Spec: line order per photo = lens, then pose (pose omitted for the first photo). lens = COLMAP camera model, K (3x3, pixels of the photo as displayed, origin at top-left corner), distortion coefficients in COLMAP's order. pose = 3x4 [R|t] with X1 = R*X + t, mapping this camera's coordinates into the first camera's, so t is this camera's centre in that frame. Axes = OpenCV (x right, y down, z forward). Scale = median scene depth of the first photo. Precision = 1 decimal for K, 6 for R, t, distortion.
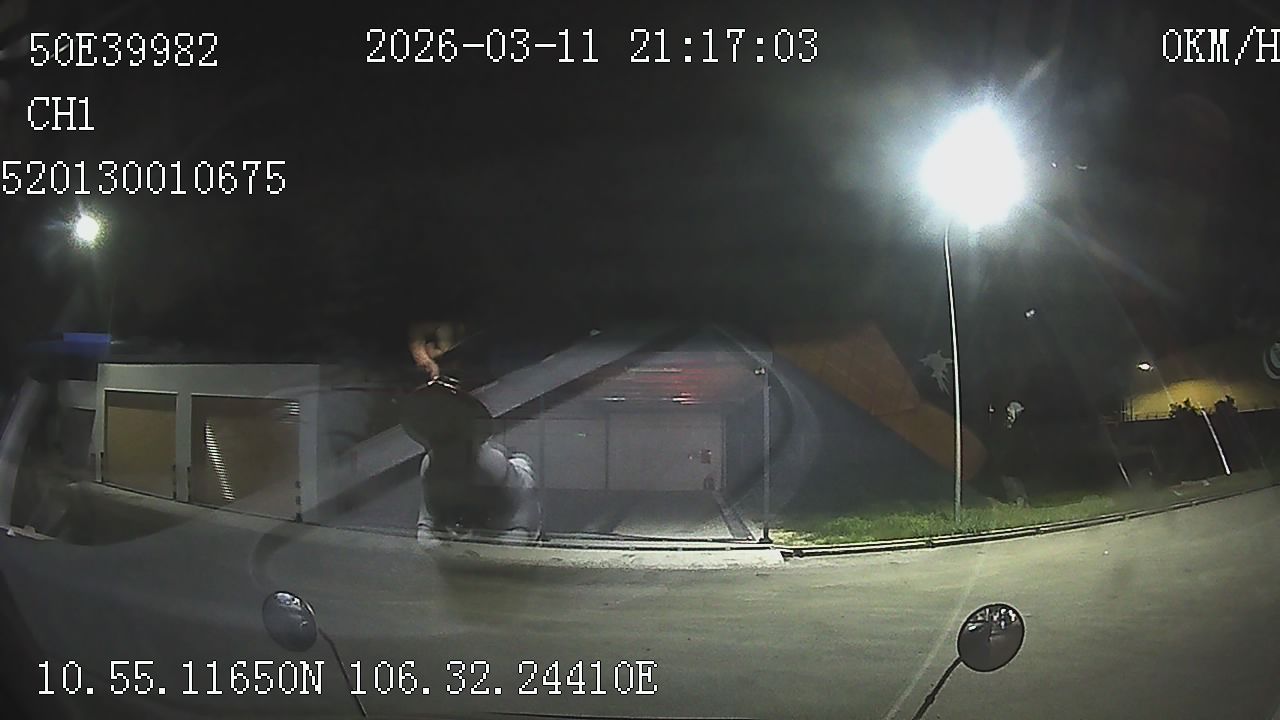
lens RADIAL K [[930.3, 0, 611.2], [0, 930.3, 331.2], [0, 0, 1]] dist [-0.365414, 0.119273]
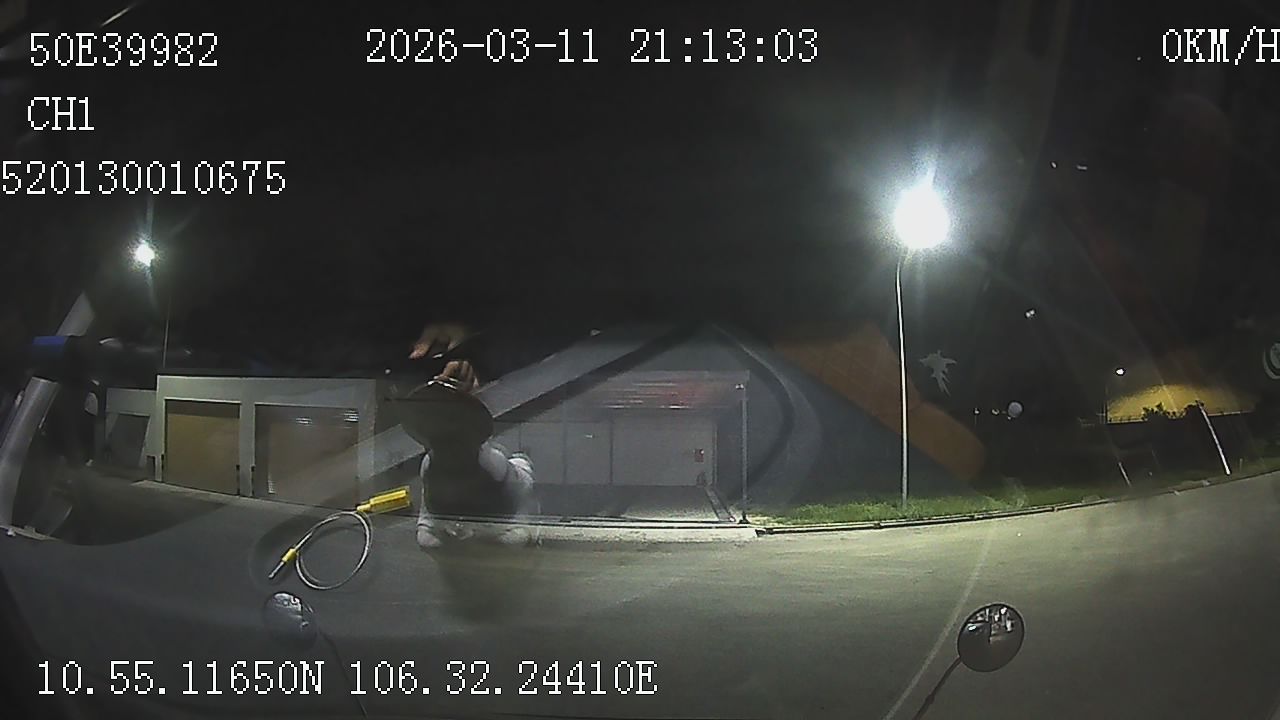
lens RADIAL K [[941.4, 0, 617.8], [0, 941.4, 344.6], [0, 0, 1]] dist [-0.378557, 0.106758]
pose [[0.999965, -0.000353, 0.008385, -0.010431], [0.000218, 0.999870, 0.016153, -0.024417], [-0.008389, -0.016151, 0.999834, -0.193859]]
